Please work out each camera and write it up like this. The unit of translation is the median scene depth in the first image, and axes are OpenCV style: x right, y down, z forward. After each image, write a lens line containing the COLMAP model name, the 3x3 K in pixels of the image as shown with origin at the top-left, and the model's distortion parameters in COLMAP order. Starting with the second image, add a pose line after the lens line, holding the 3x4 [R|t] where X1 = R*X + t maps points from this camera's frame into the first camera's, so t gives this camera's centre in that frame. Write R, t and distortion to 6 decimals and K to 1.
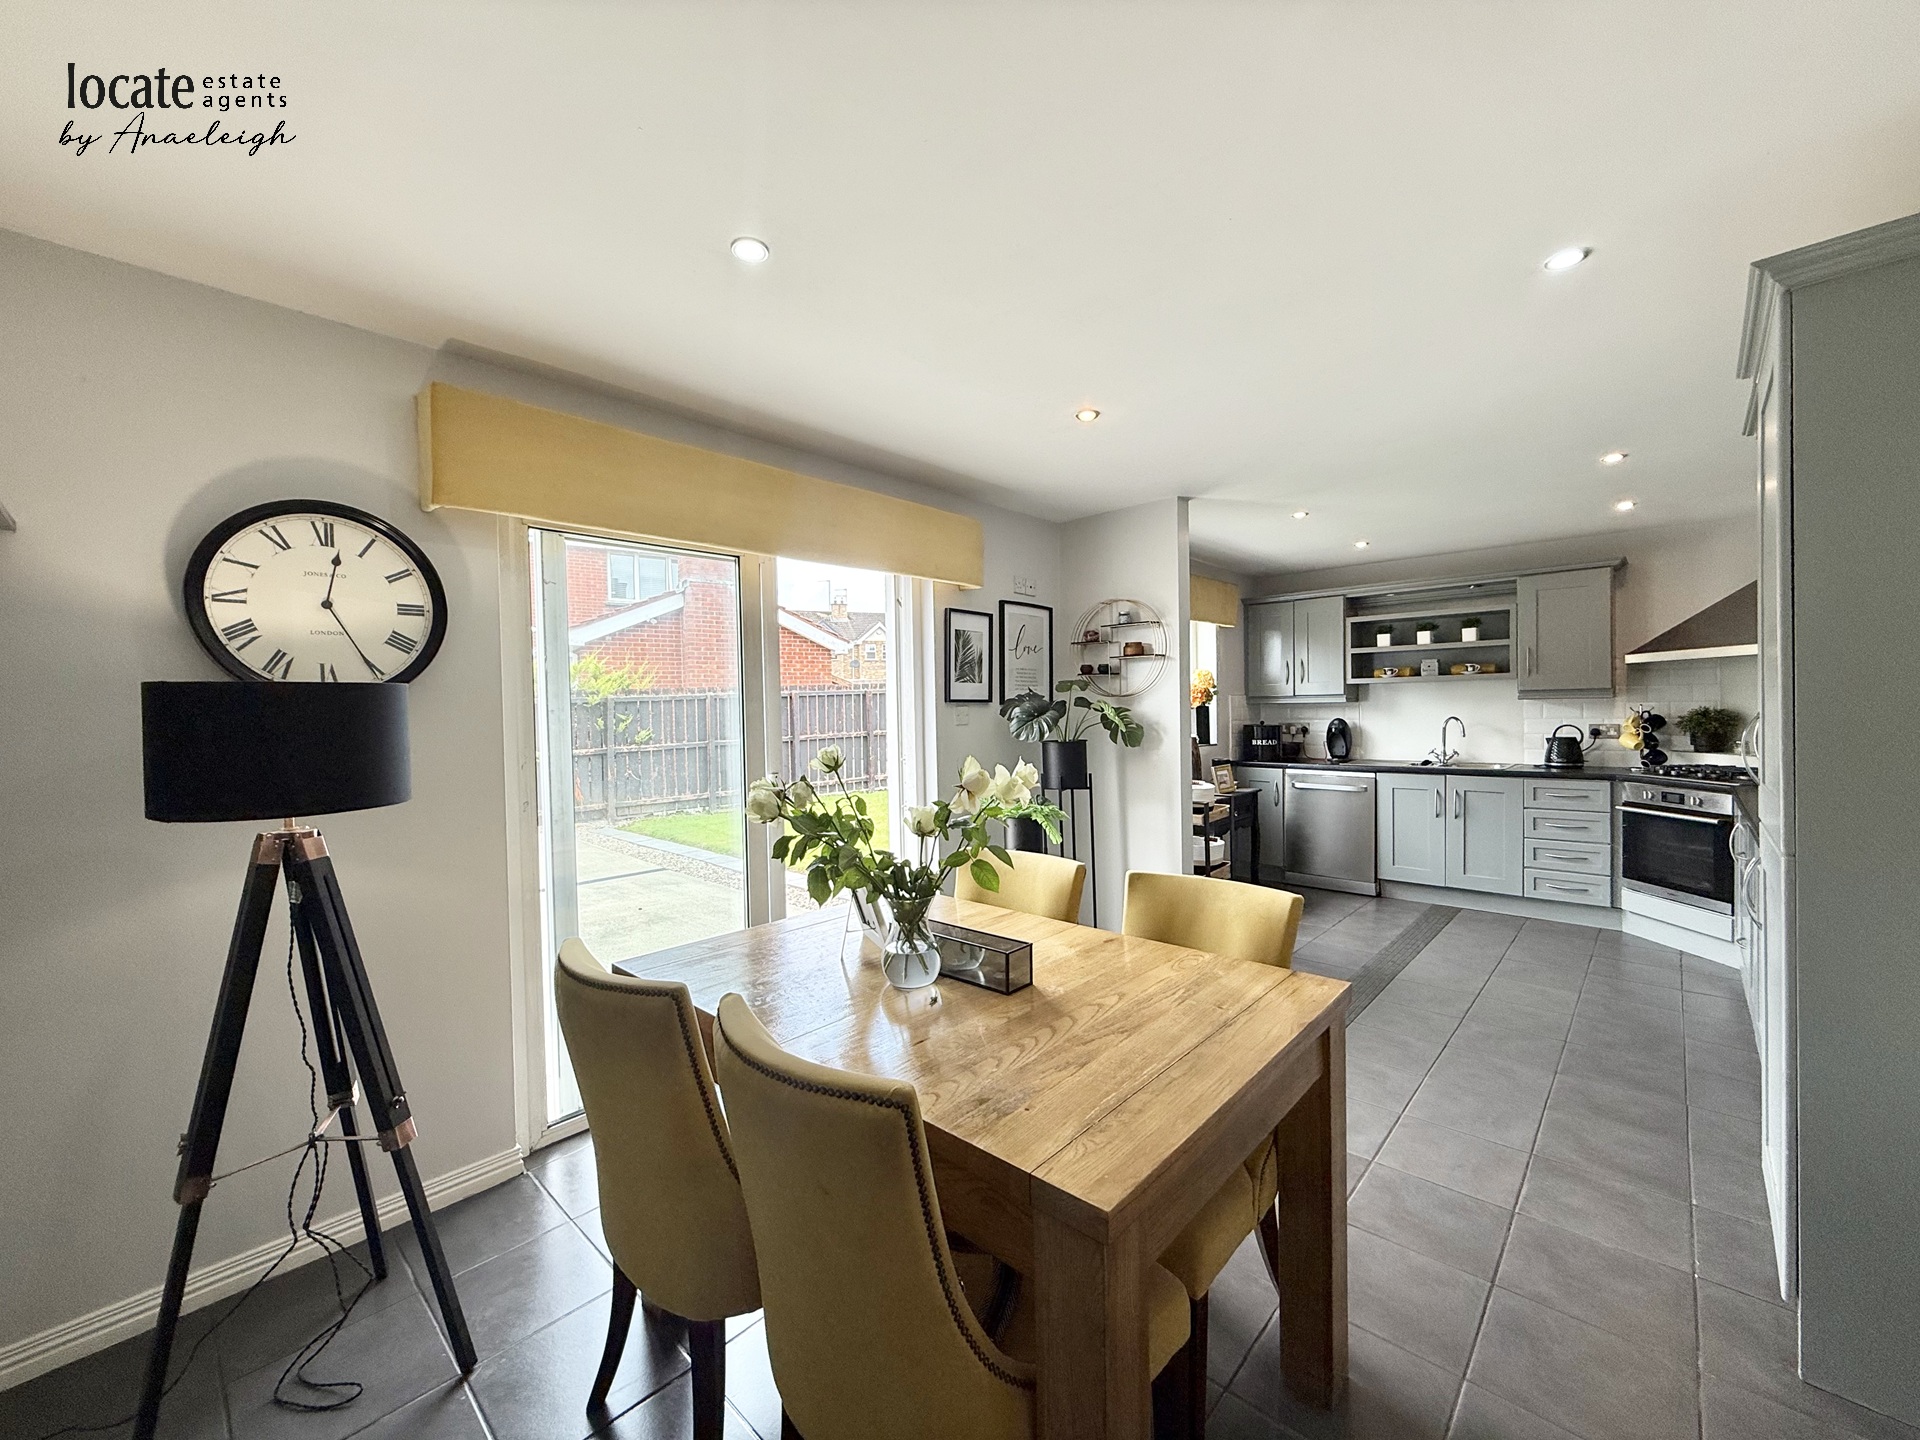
lens RADIAL K [[760.6, 0, 951.6], [0, 760.6, 718.4], [0, 0, 1]] dist [-0.002788, 0.000531]
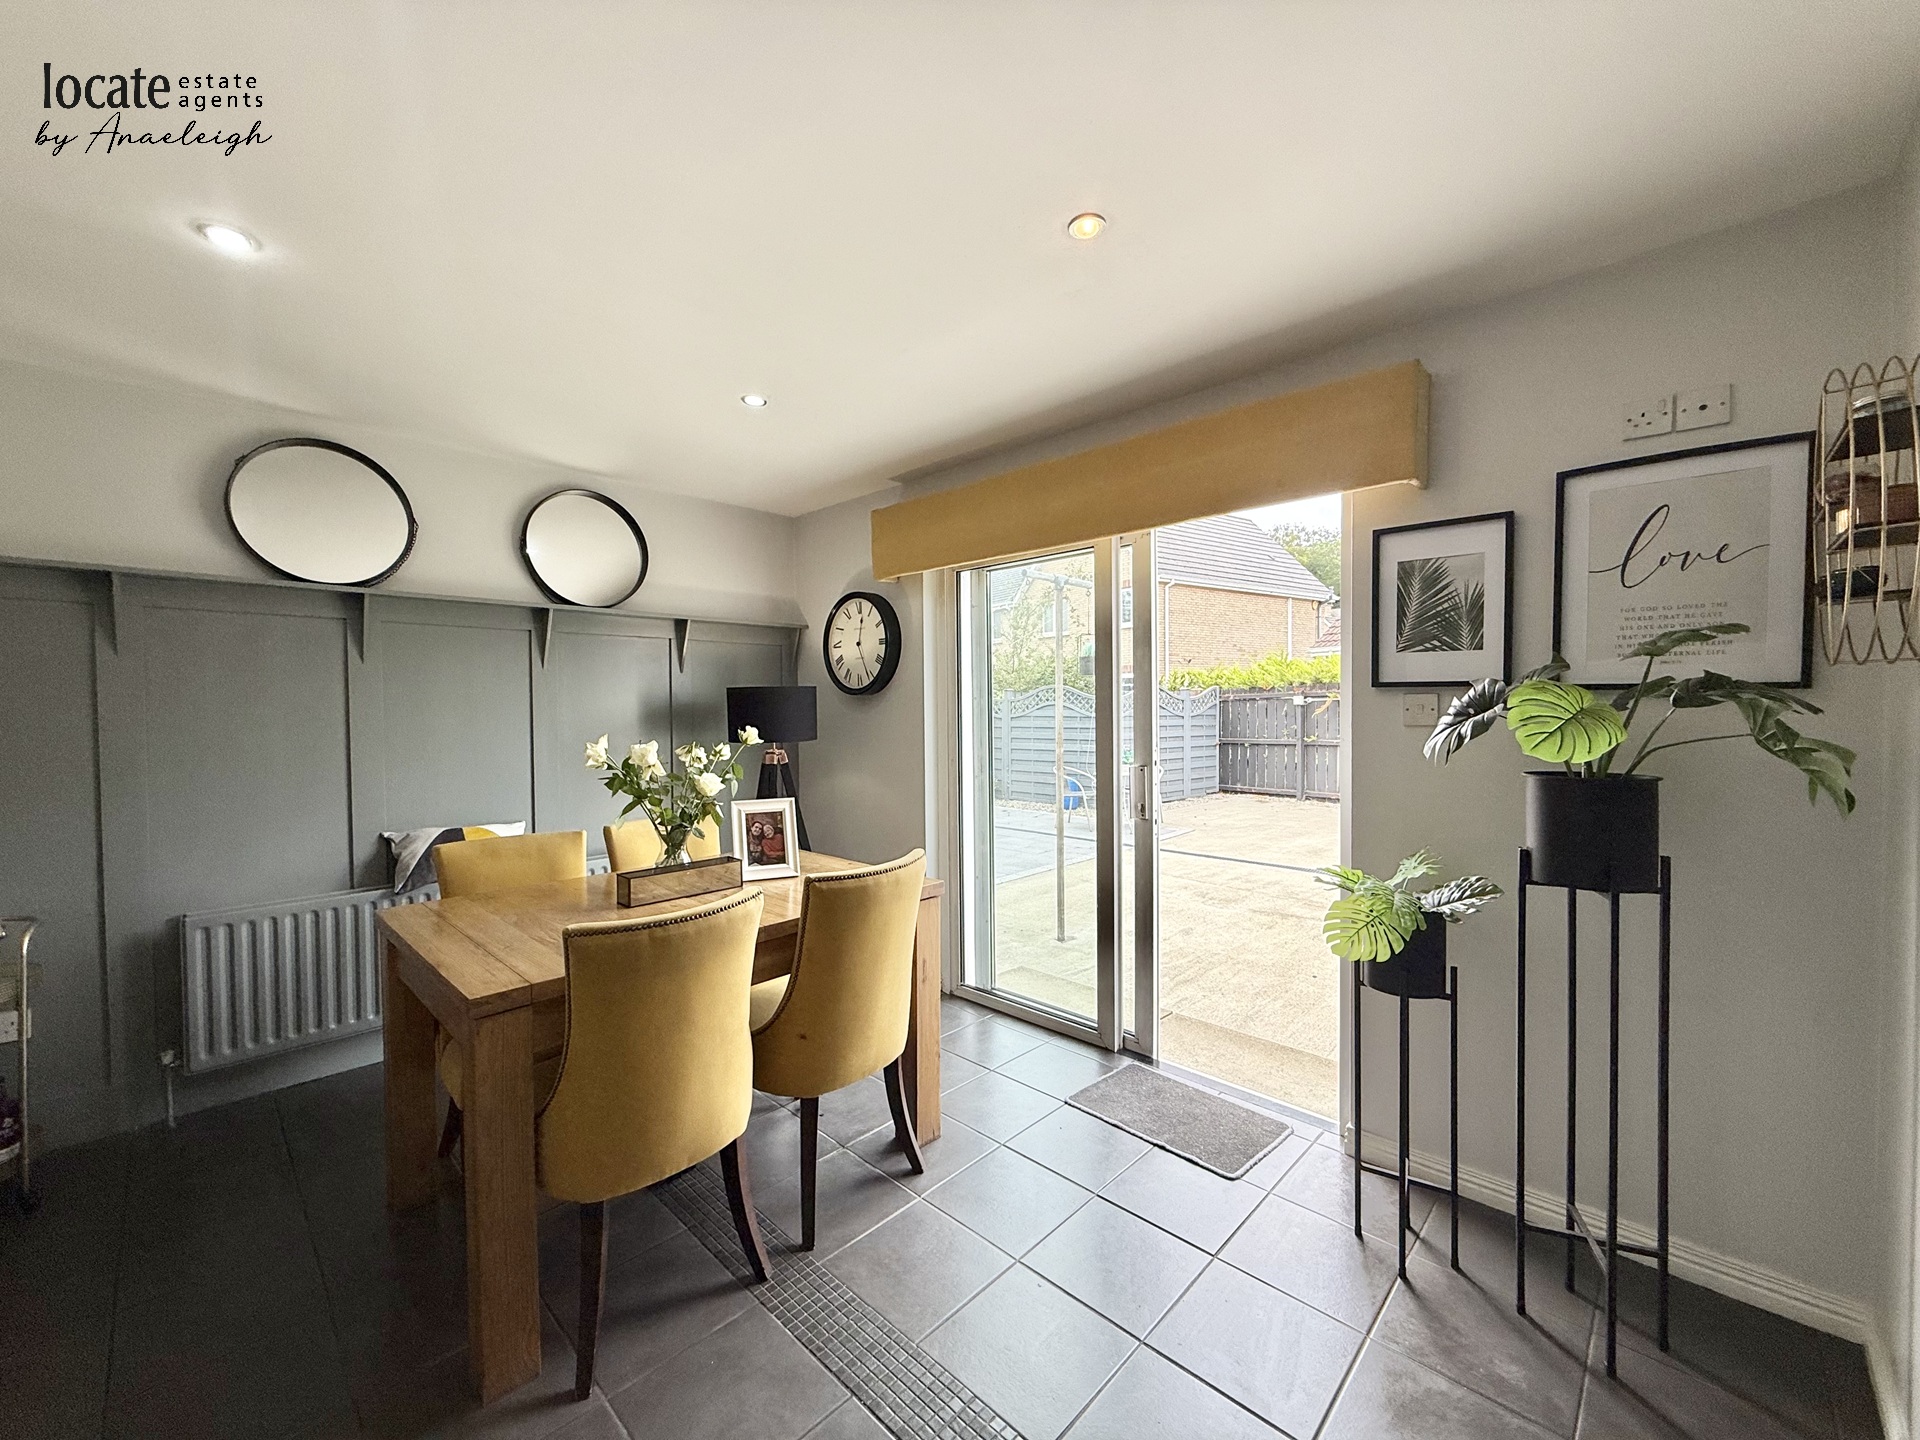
lens RADIAL K [[760.6, 0, 956.7], [0, 760.6, 717.5], [0, 0, 1]] dist [-0.002788, 0.000531]
pose [[-0.012681, 0.035057, -0.999305, 0.590138], [-0.006338, 0.999362, 0.035140, -0.015793], [0.999900, 0.006779, -0.012450, 0.657239]]
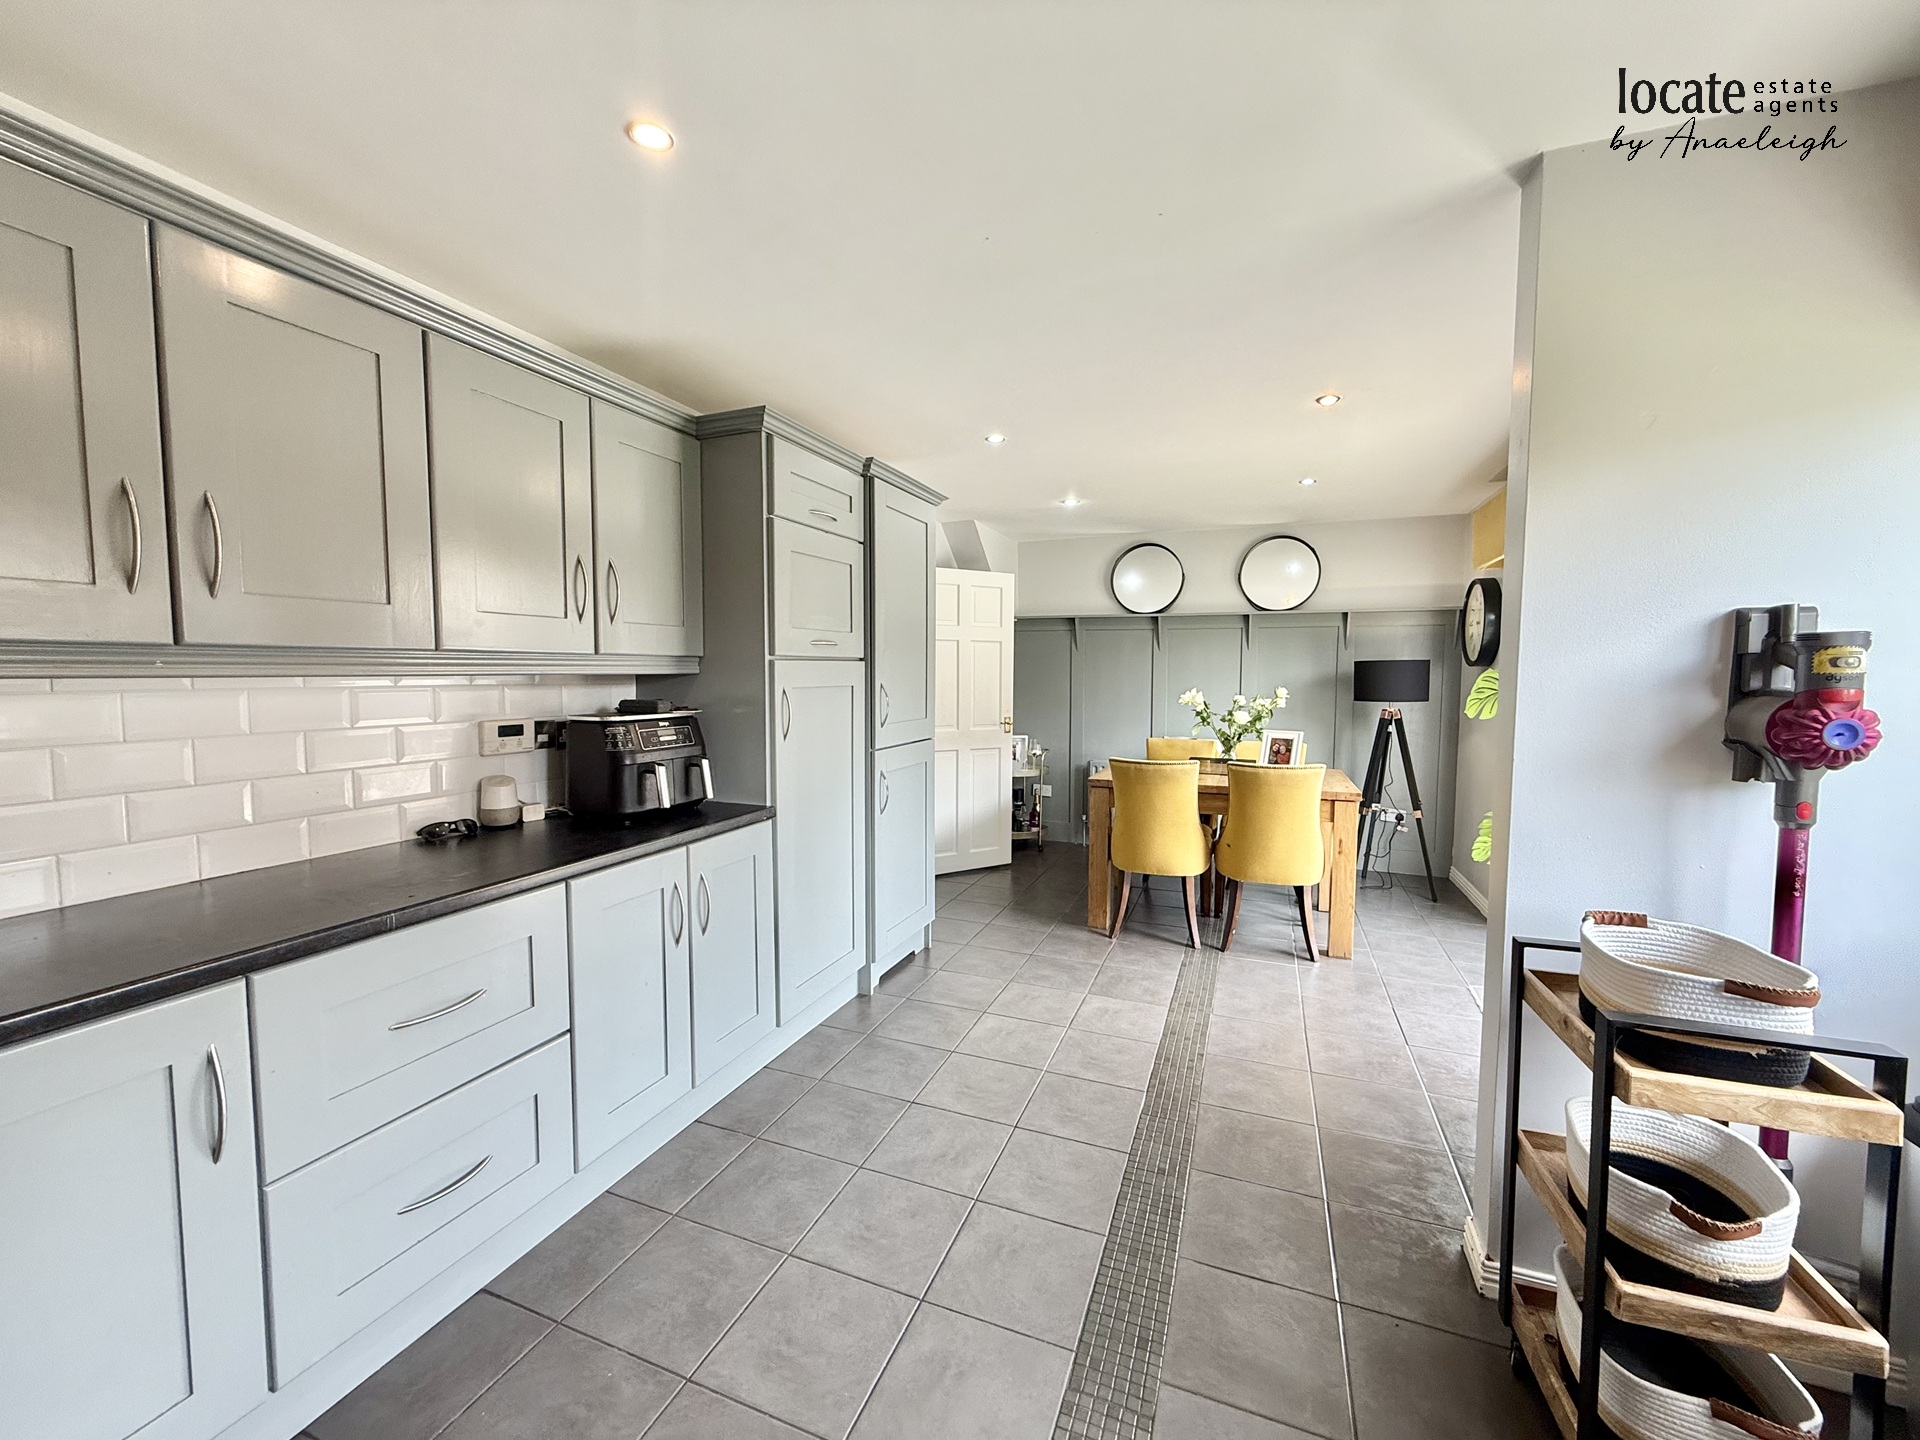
lens RADIAL K [[760.6, 0, 961.2], [0, 760.6, 723.0], [0, 0, 1]] dist [-0.002788, 0.000531]
pose [[-0.928073, 0.038449, -0.370409, 0.771116], [0.007834, 0.996452, 0.083803, -0.026970], [0.372317, 0.074873, -0.925081, 1.322676]]
